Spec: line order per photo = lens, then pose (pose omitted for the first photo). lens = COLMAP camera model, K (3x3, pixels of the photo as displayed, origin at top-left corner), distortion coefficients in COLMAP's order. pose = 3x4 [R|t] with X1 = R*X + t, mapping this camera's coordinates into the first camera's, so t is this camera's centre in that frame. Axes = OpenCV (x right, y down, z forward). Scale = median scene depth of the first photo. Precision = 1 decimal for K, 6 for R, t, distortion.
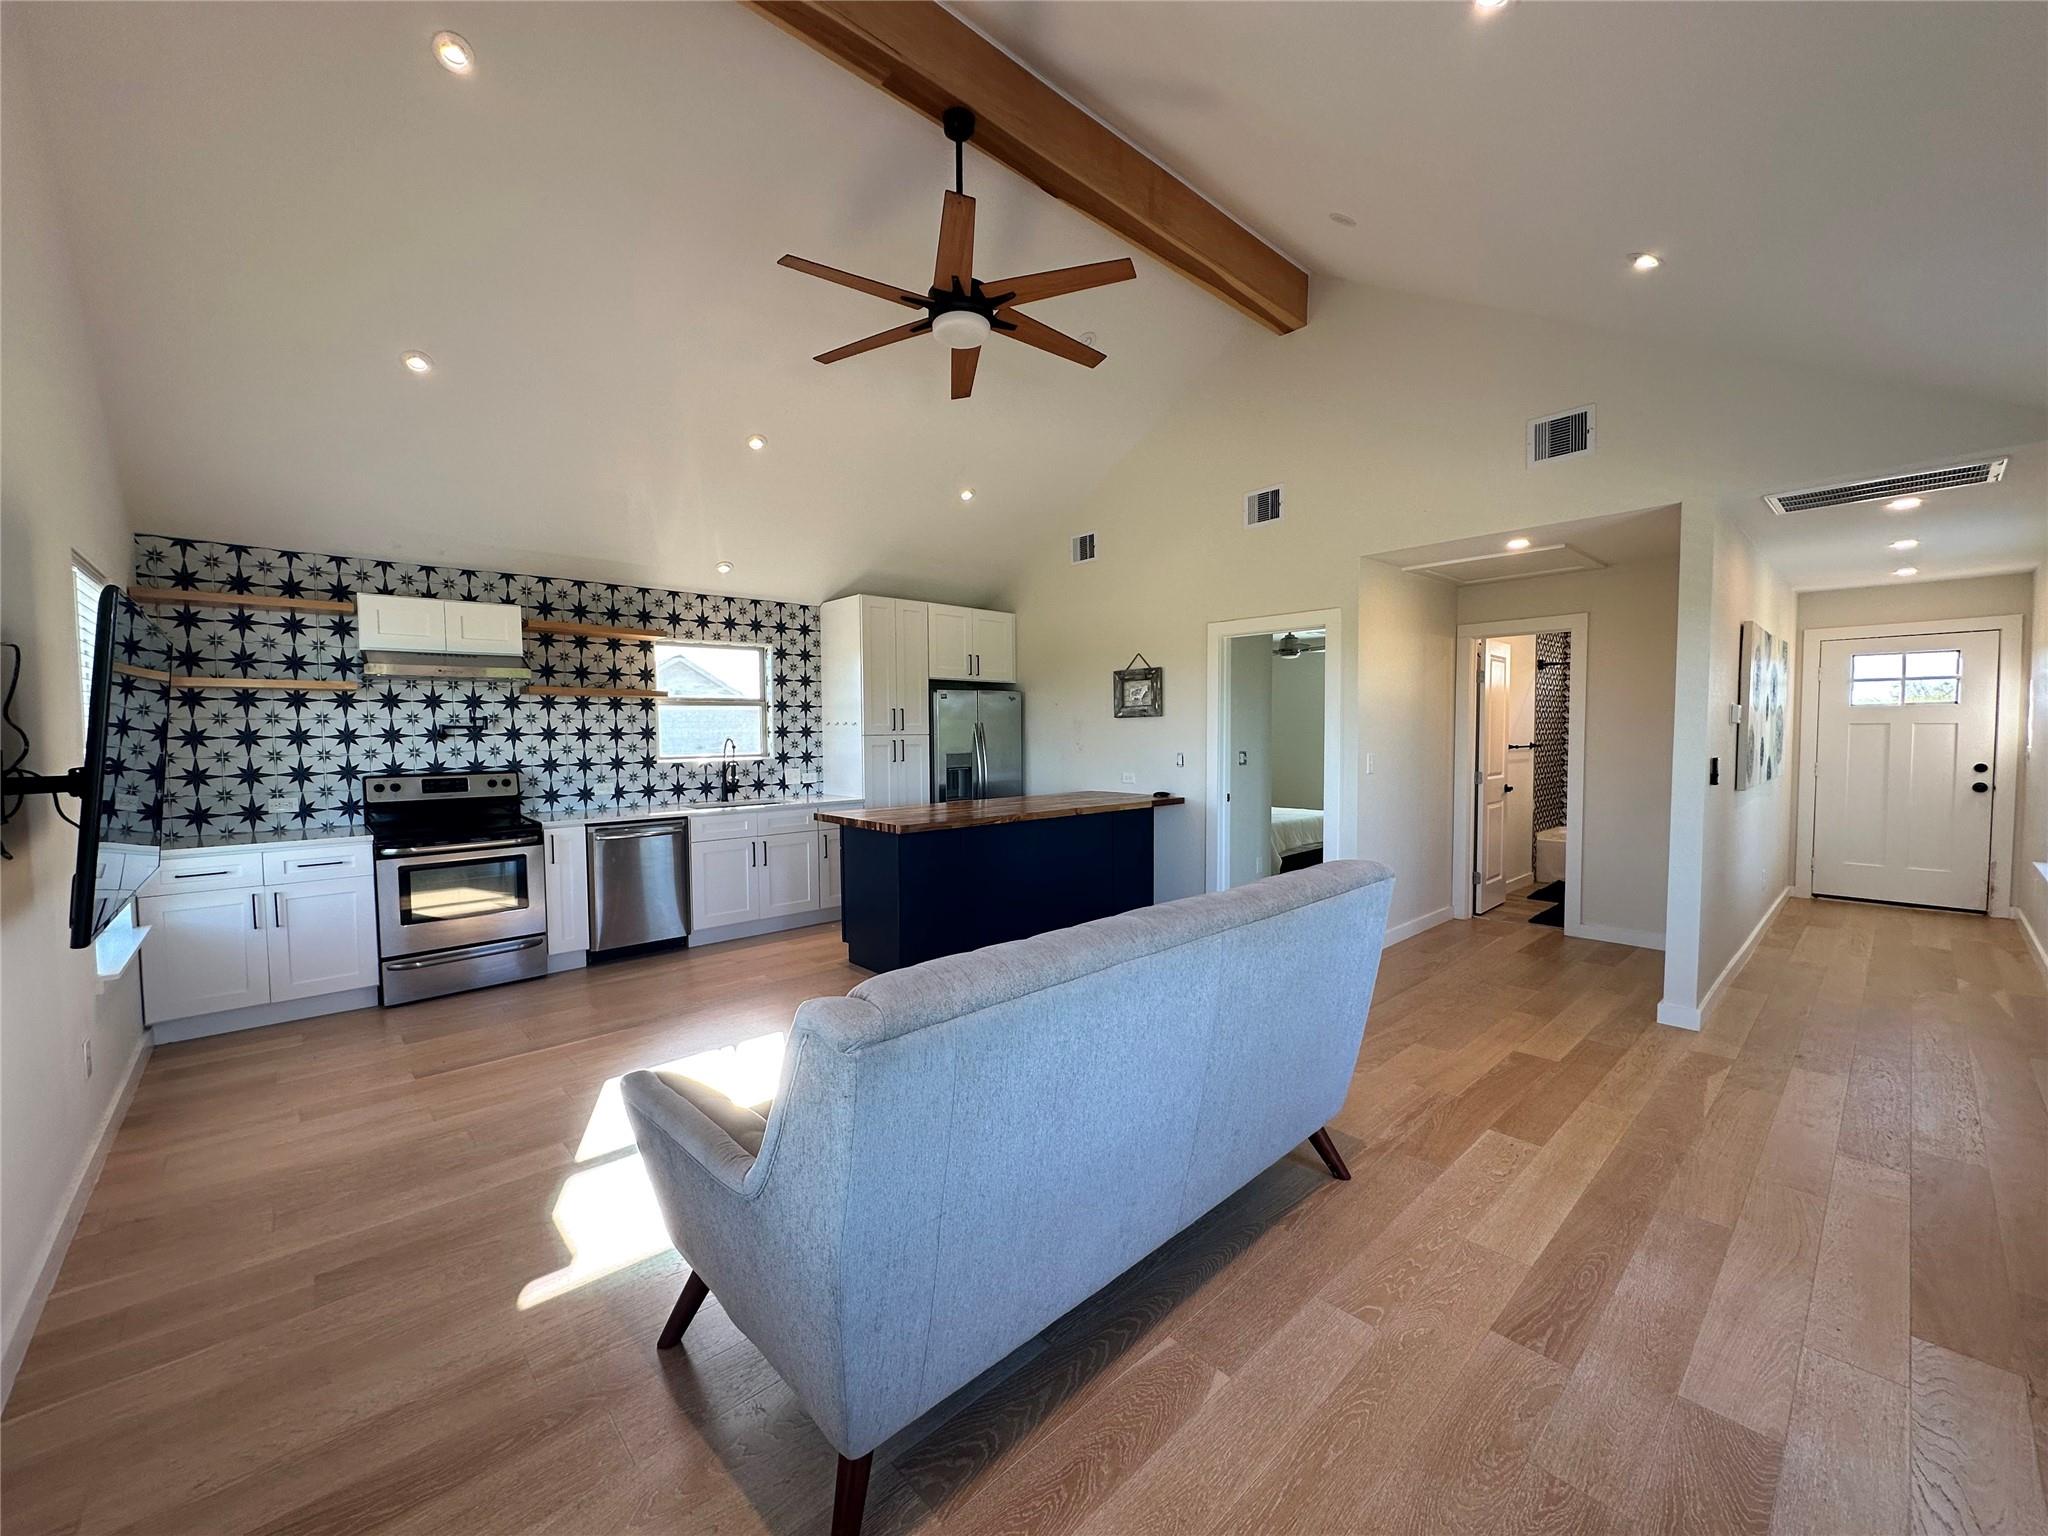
lens RADIAL K [[816.4, 0, 1026.0], [0, 816.4, 765.1], [0, 0, 1]] dist [-0.000801, -0.000054]
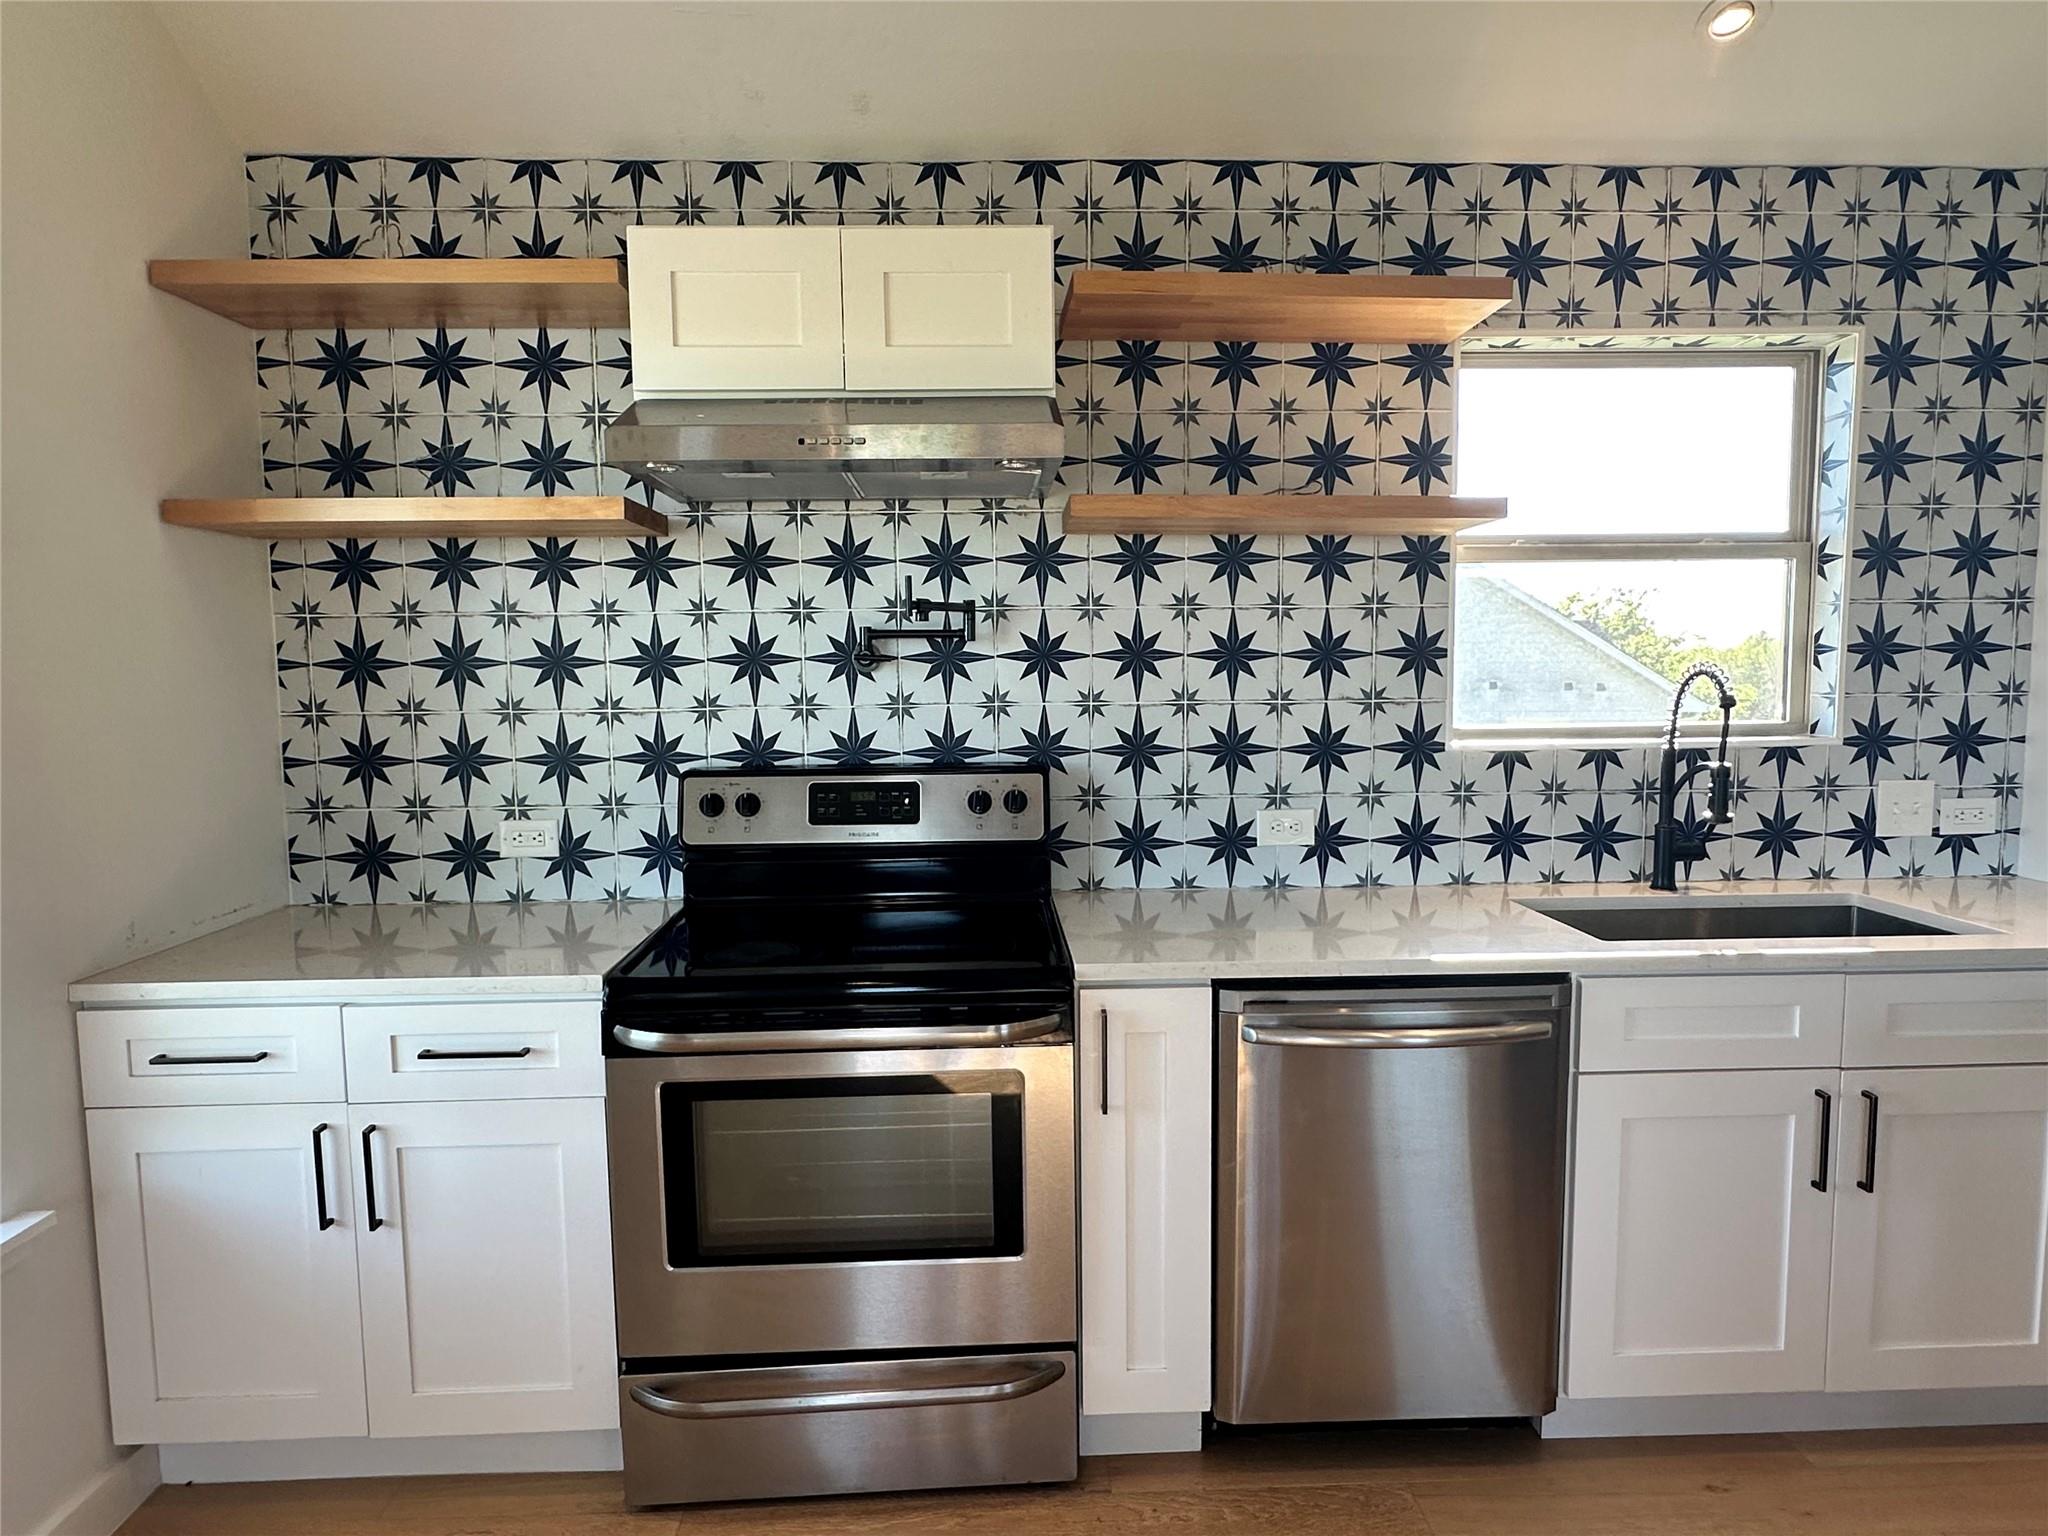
lens RADIAL K [[1201.7, 0, 1009.7], [0, 1201.7, 774.6], [0, 0, 1]] dist [-0.002694, -0.002236]
pose [[0.756065, 0.060171, -0.651725, -0.279675], [-0.025404, 0.997713, 0.062644, -0.017237], [0.654004, -0.030806, 0.755864, 0.548979]]
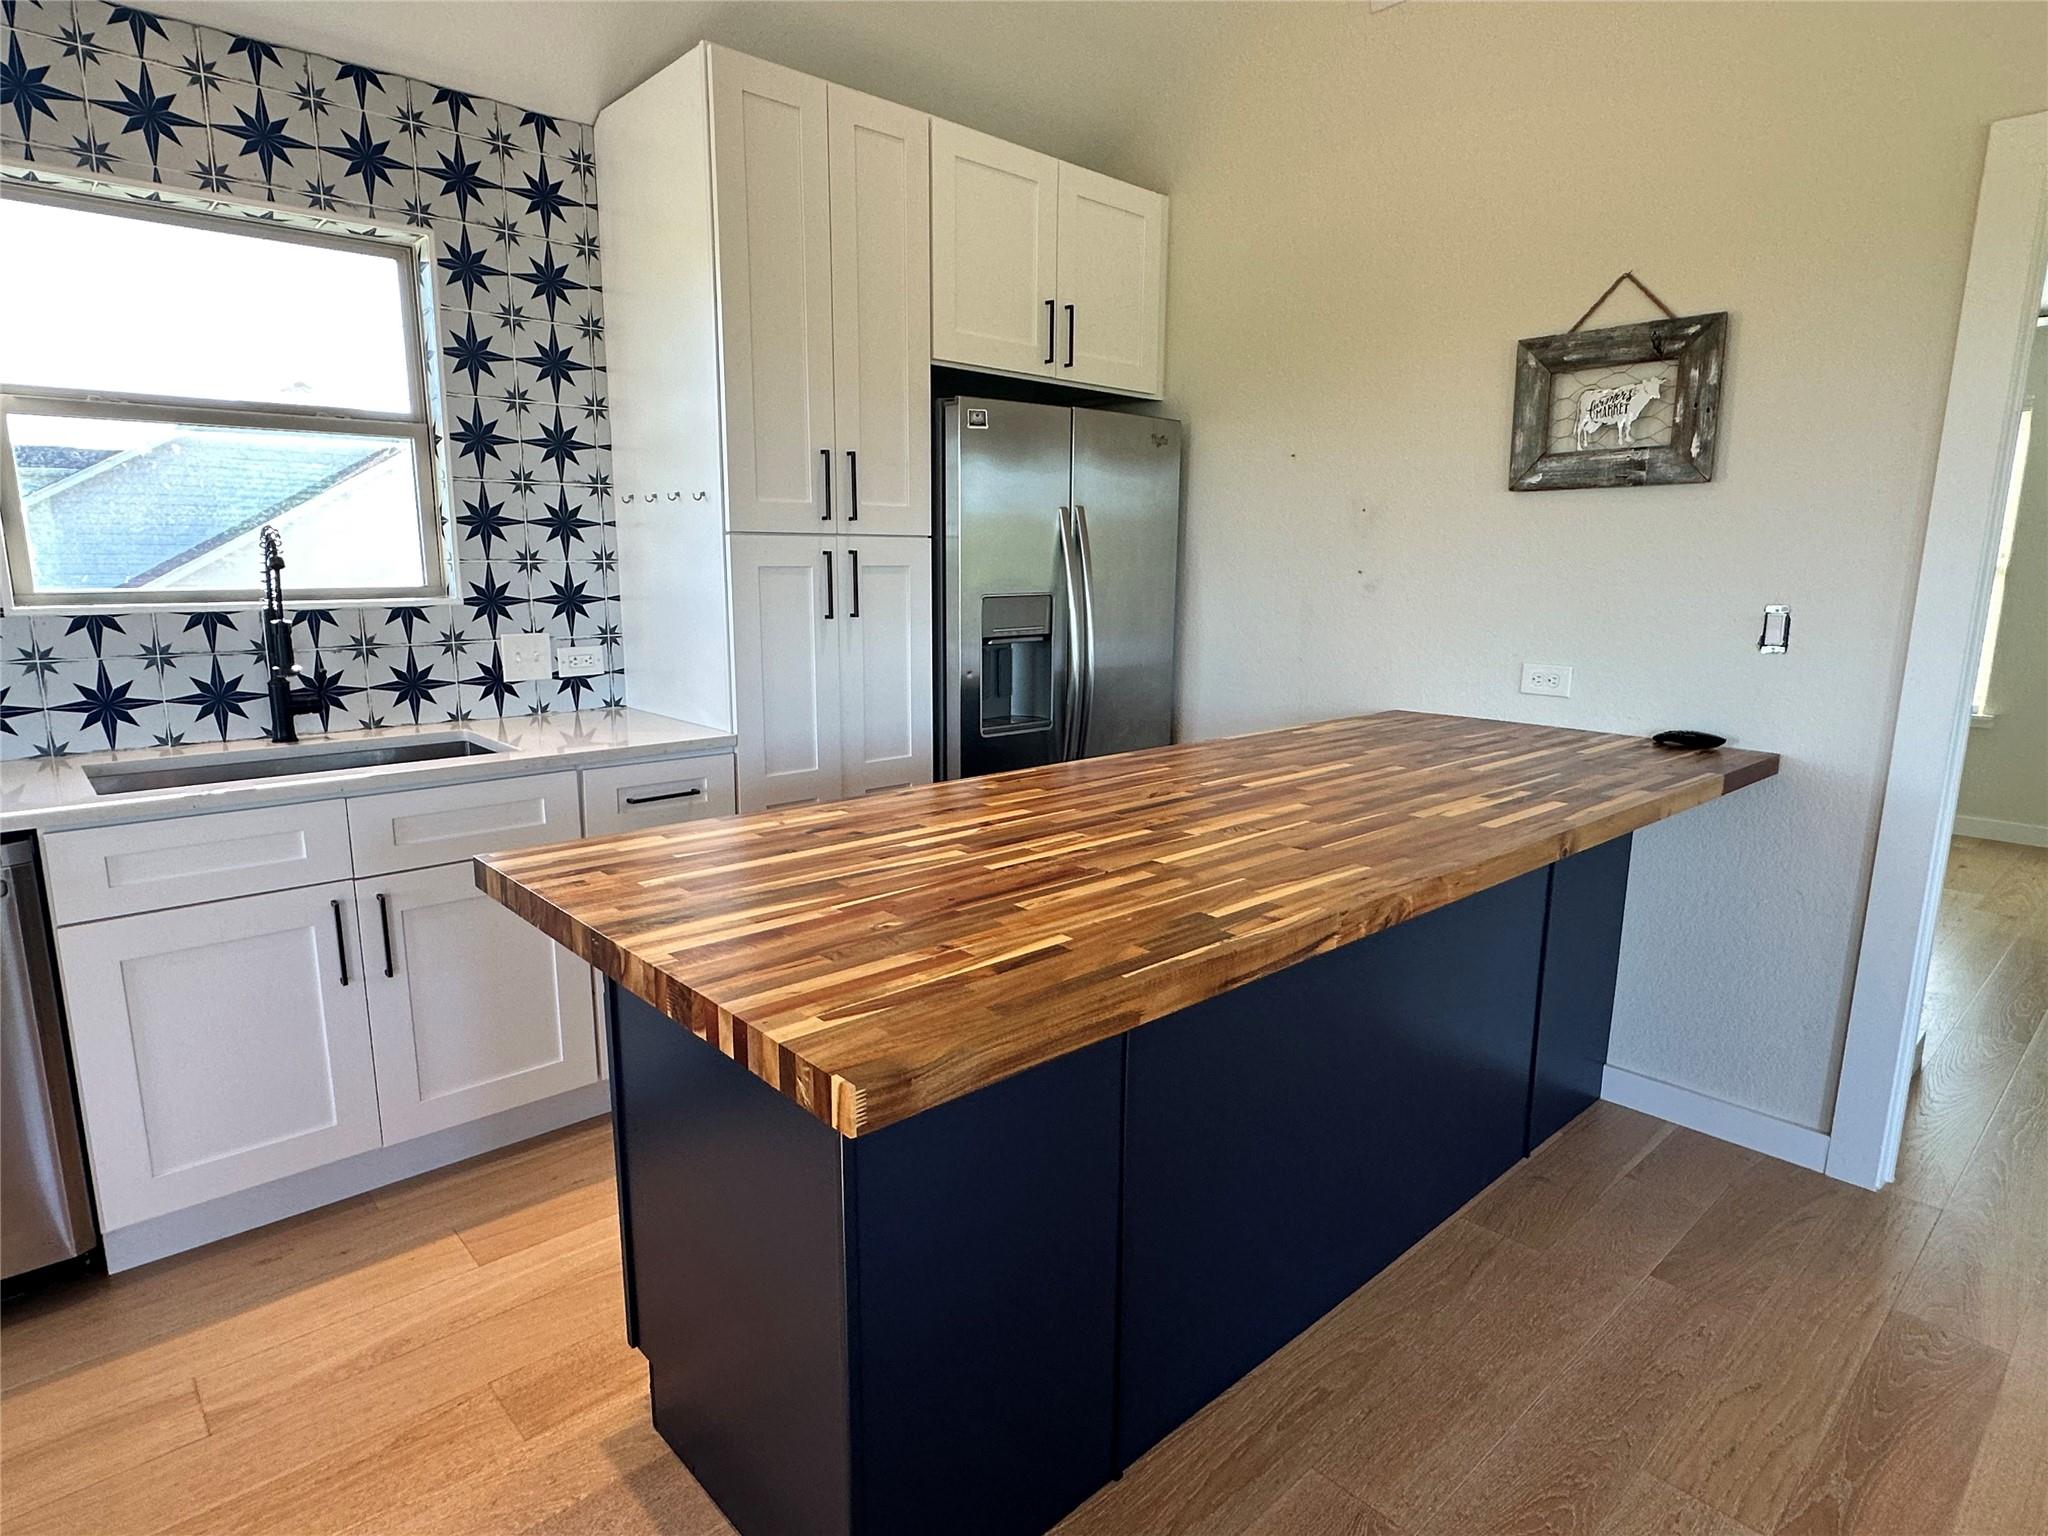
lens RADIAL K [[1129.7, 0, 1015.5], [0, 1129.7, 770.7], [0, 0, 1]] dist [-0.003661, 0.000586]
pose [[0.999885, 0.015164, -0.000094, -0.093625], [-0.014993, 0.989482, 0.143880, -0.010730], [0.002274, -0.143862, 0.989595, 0.596605]]
